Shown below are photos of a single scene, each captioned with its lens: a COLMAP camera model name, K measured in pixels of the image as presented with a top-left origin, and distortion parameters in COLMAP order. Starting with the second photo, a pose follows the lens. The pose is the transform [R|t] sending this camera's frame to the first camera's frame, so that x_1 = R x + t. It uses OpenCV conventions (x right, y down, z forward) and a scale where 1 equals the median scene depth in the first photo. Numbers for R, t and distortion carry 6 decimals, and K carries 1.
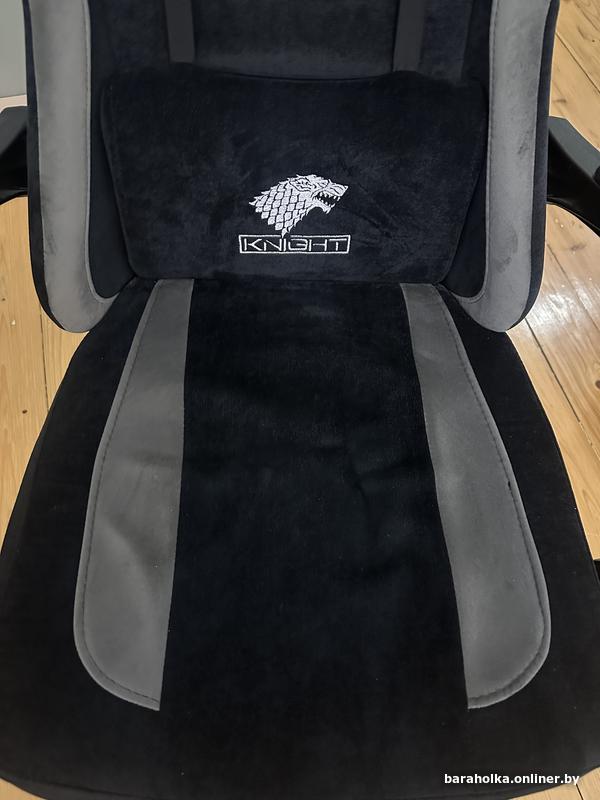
lens RADIAL K [[585.4, 0, 301.8], [0, 585.4, 435.3], [0, 0, 1]] dist [0.069835, -0.115598]
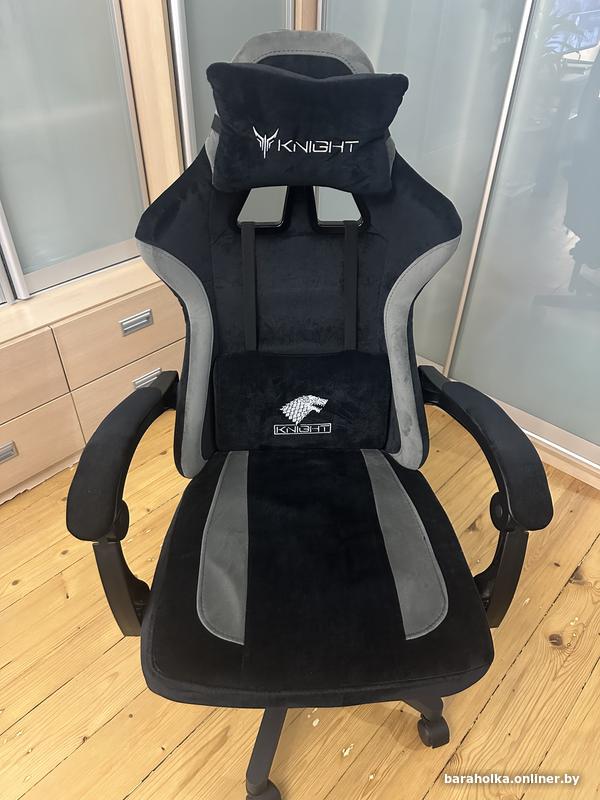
lens RADIAL K [[608.4, 0, 297.2], [0, 608.4, 435.5], [0, 0, 1]] dist [-0.009118, -0.015635]
pose [[0.999262, -0.037885, 0.006403, -0.045692], [0.037313, 0.917092, -0.396925, 0.511894], [0.009166, 0.396871, 0.917829, -0.865856]]
